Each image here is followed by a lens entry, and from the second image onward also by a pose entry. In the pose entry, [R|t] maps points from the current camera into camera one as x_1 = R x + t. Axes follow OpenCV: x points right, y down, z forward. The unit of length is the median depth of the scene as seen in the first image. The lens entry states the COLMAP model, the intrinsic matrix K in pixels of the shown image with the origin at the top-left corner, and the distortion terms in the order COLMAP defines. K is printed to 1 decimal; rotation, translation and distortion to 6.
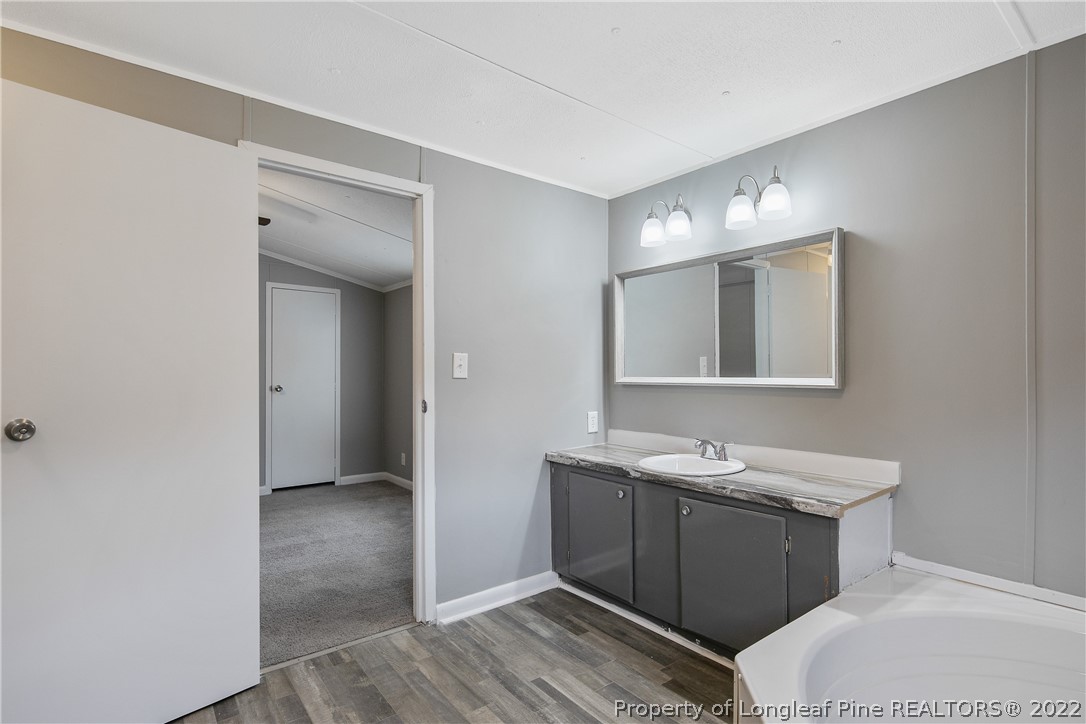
lens RADIAL K [[528.1, 0, 544.8], [0, 528.1, 357.4], [0, 0, 1]] dist [0.000822, -0.000102]
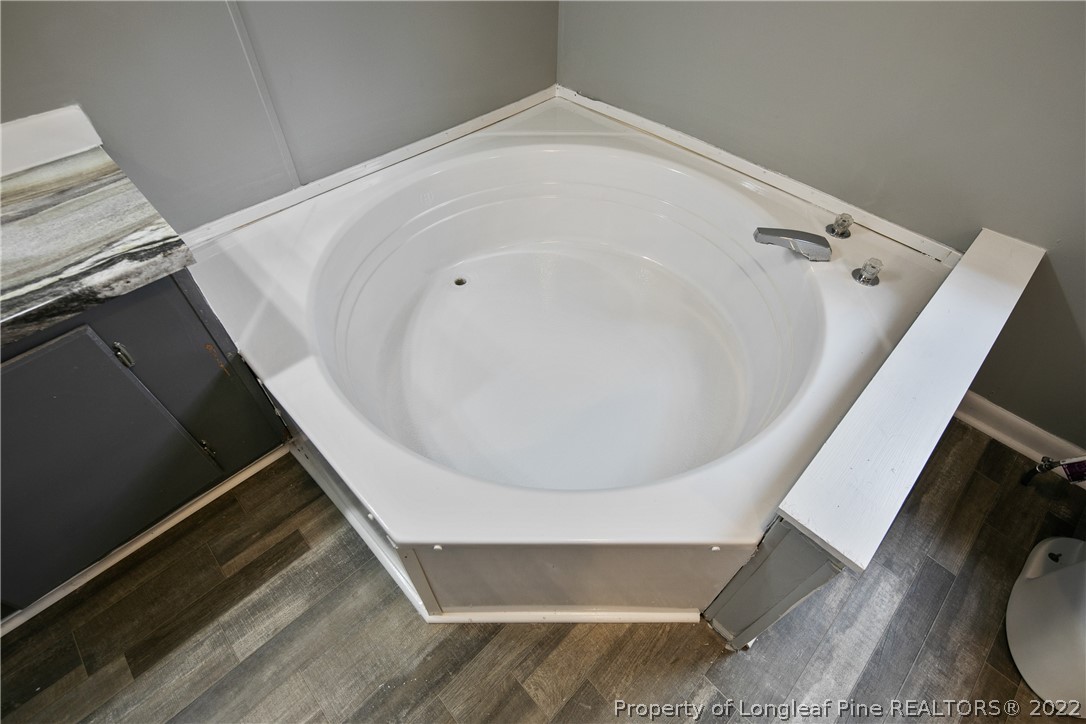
lens RADIAL K [[528.1, 0, 544.8], [0, 528.1, 357.4], [0, 0, 1]] dist [0.000822, -0.000102]
pose [[-0.115876, -0.749798, 0.651441, 0.061579], [-0.035689, 0.658579, 0.751665, -0.065015], [-0.992622, 0.063851, -0.103073, 0.647648]]
